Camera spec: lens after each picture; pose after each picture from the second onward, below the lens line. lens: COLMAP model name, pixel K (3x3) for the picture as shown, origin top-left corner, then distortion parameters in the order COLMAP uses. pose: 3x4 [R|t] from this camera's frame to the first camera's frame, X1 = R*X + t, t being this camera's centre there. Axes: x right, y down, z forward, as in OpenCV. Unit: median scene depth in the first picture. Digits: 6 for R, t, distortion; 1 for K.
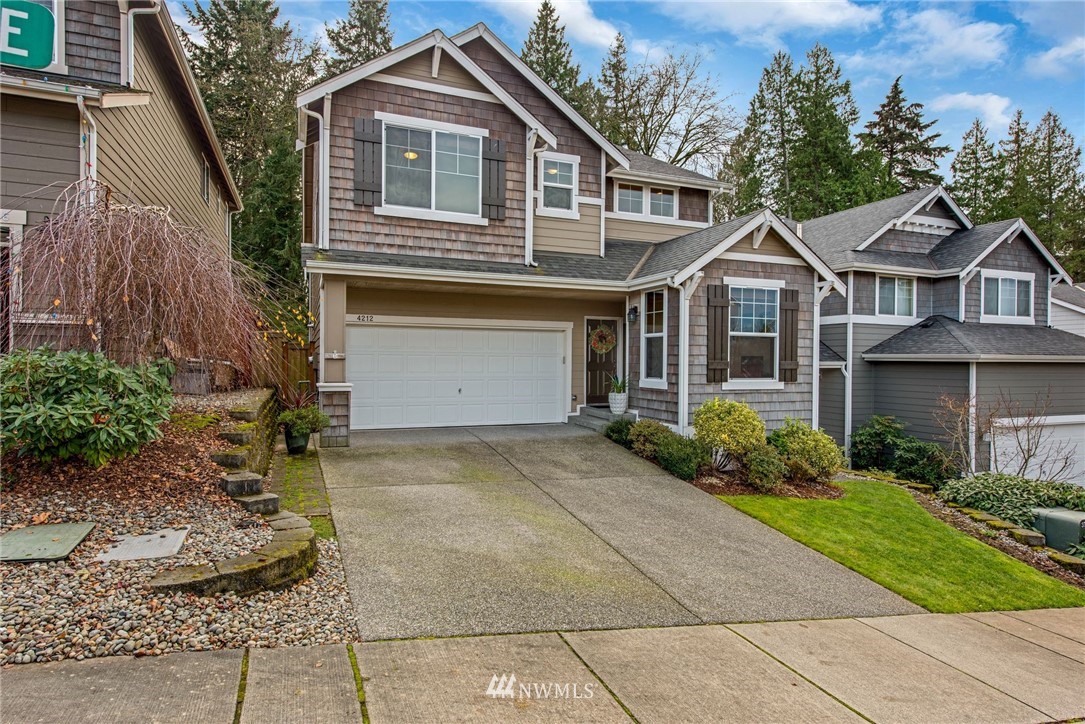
lens RADIAL K [[496.9, 0, 542.5], [0, 496.9, 362.0], [0, 0, 1]] dist [0.003429, 0.000079]
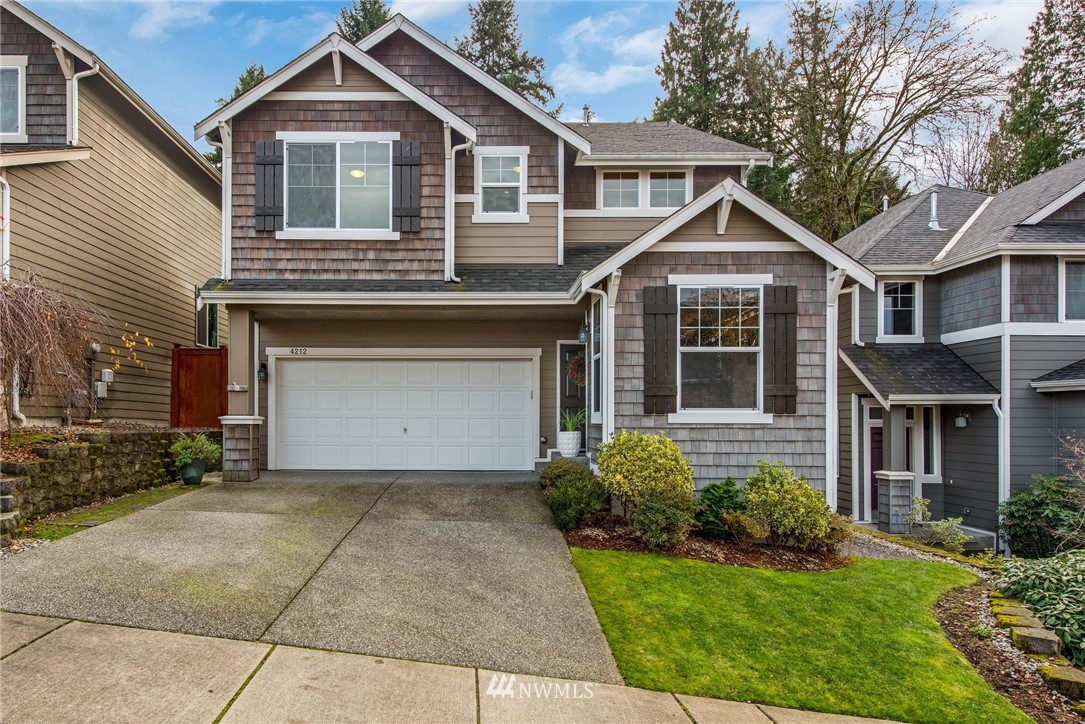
lens RADIAL K [[617.9, 0, 542.5], [0, 617.9, 415.5], [0, 0, 1]] dist [0.004437, 0.000306]
pose [[0.946910, -0.010995, -0.321312, 0.476272], [0.007071, 0.999886, -0.013376, 0.054611], [0.321422, 0.010394, 0.946879, 0.040711]]
